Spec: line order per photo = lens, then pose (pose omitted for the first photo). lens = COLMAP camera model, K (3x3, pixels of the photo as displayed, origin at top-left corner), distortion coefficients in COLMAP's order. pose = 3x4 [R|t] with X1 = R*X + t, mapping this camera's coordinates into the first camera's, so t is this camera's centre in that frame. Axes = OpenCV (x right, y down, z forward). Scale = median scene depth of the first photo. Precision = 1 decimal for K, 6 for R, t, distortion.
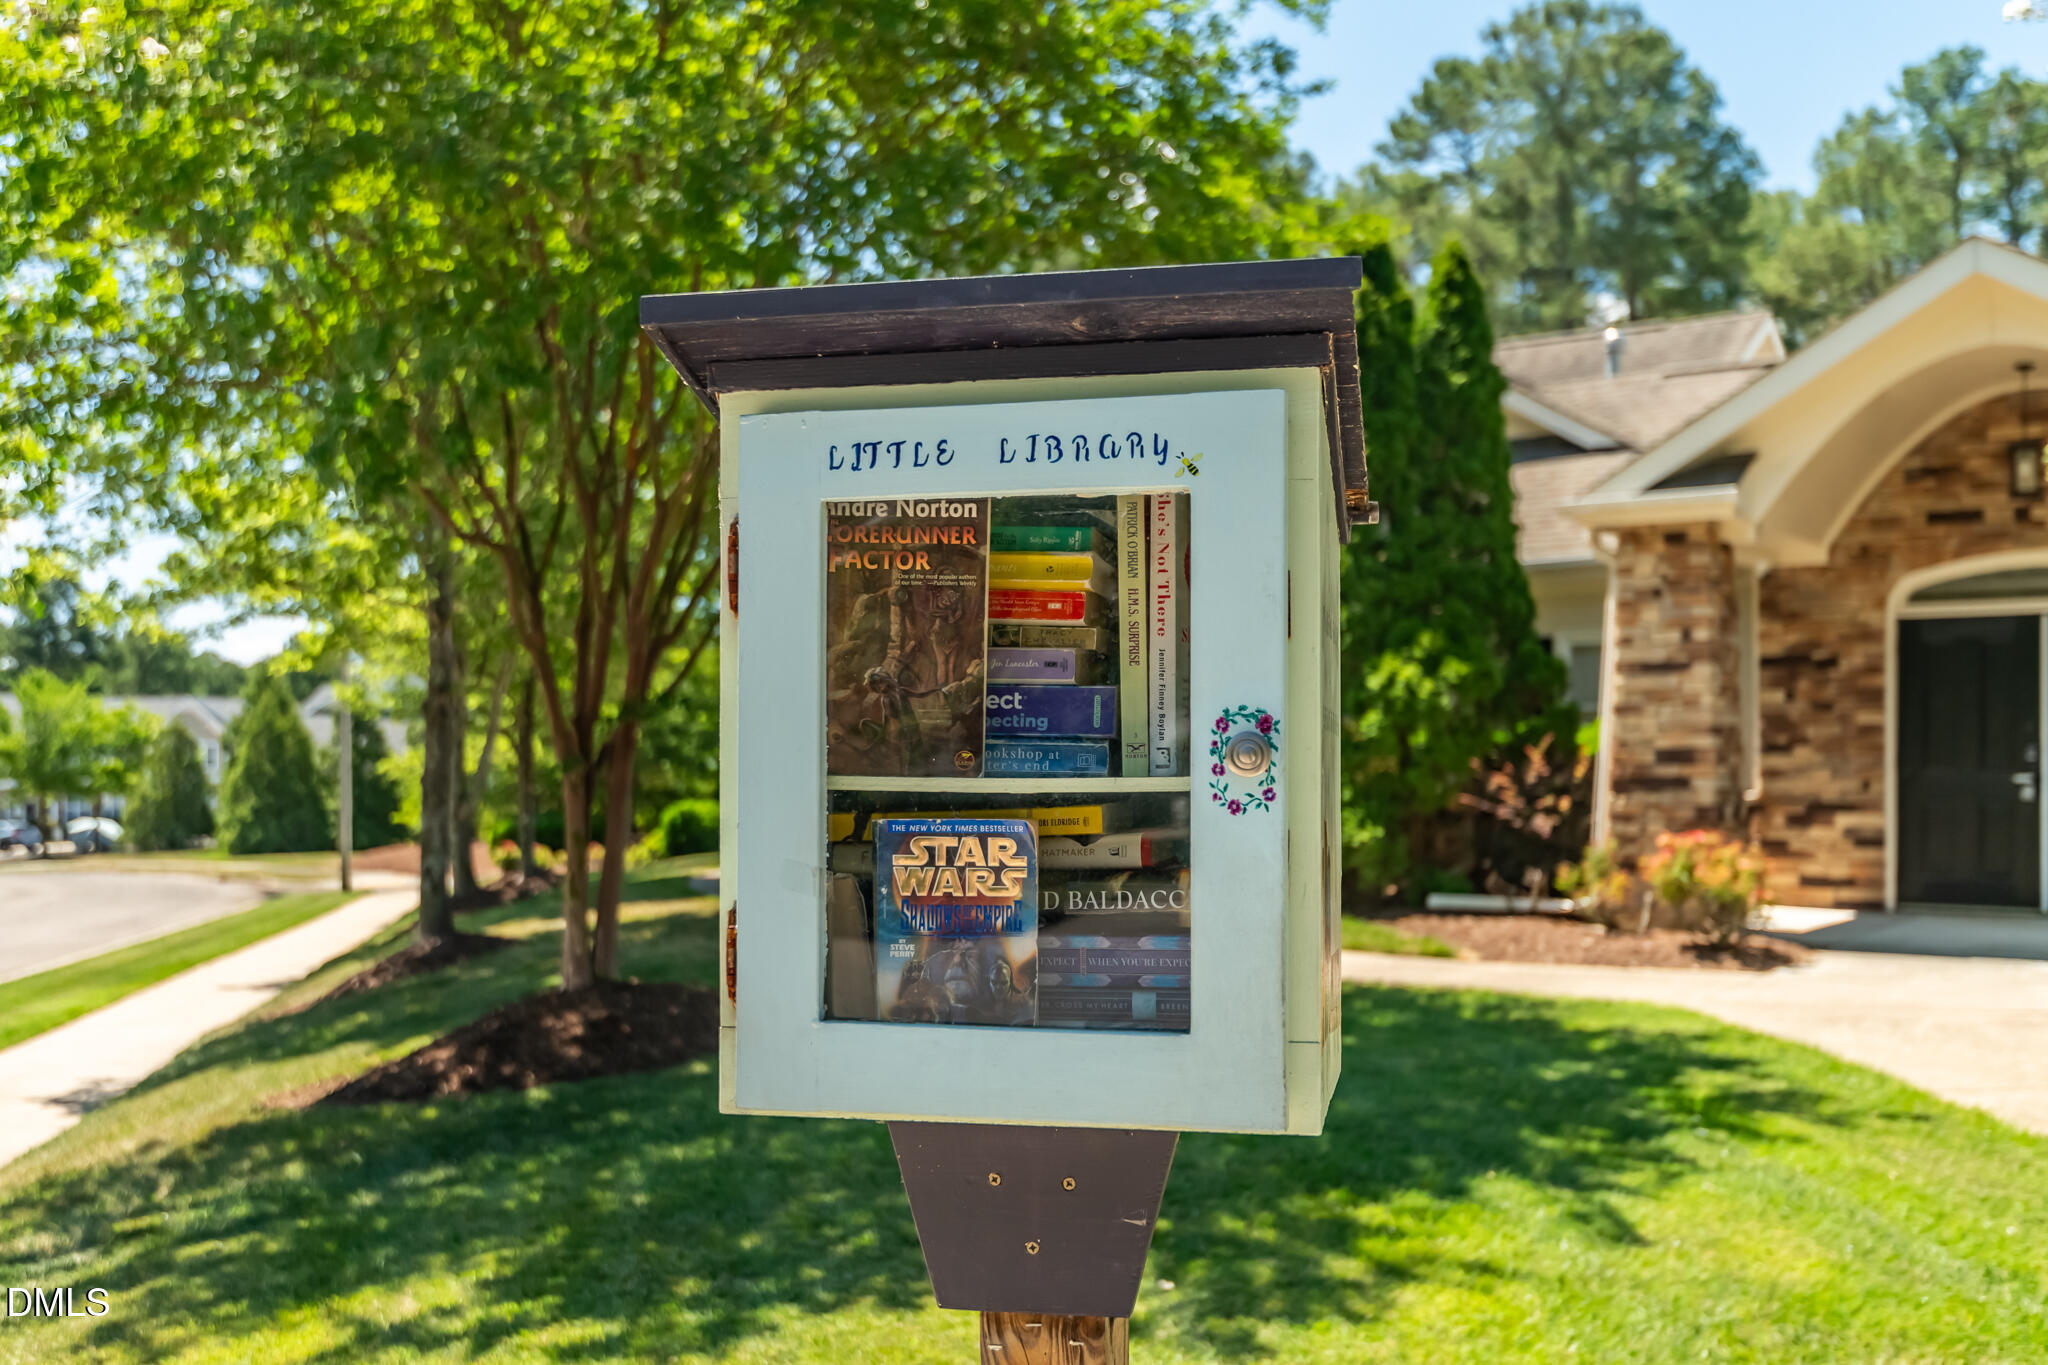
lens RADIAL K [[2062.9, 0, 1024.8], [0, 2062.9, 684.6], [0, 0, 1]] dist [-0.001760, 0.000000]
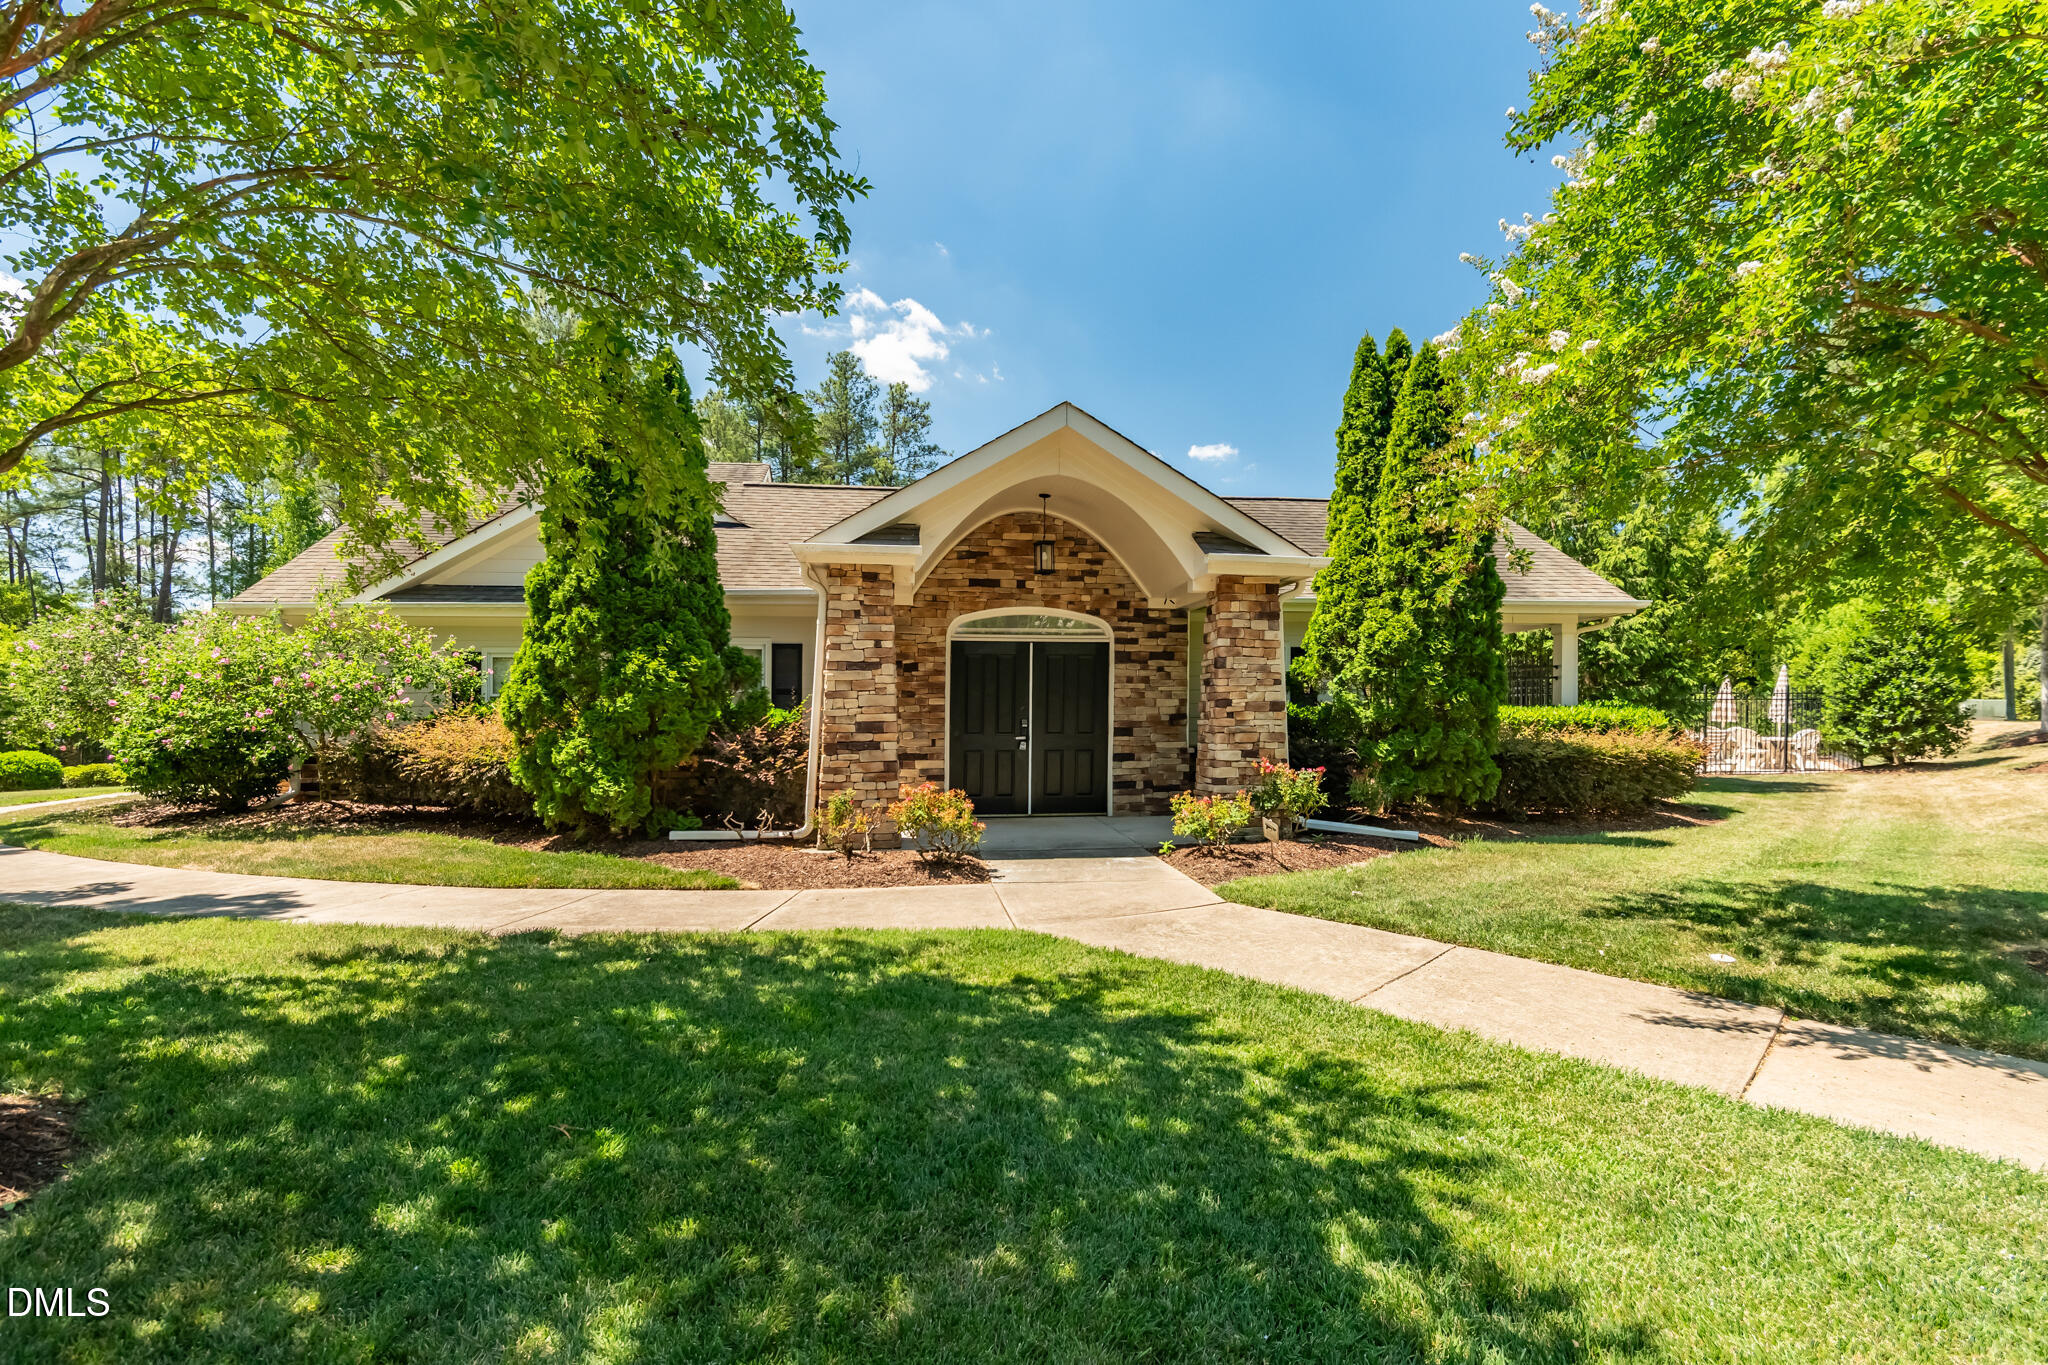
lens RADIAL K [[973.0, 0, 1021.9], [0, 973.0, 701.4], [0, 0, 1]] dist [-0.000722, -0.000013]
pose [[0.740089, 0.009812, 0.672437, -0.061337], [-0.022083, 0.999709, 0.009717, 0.007155], [-0.672146, -0.022041, 0.740091, 0.398868]]
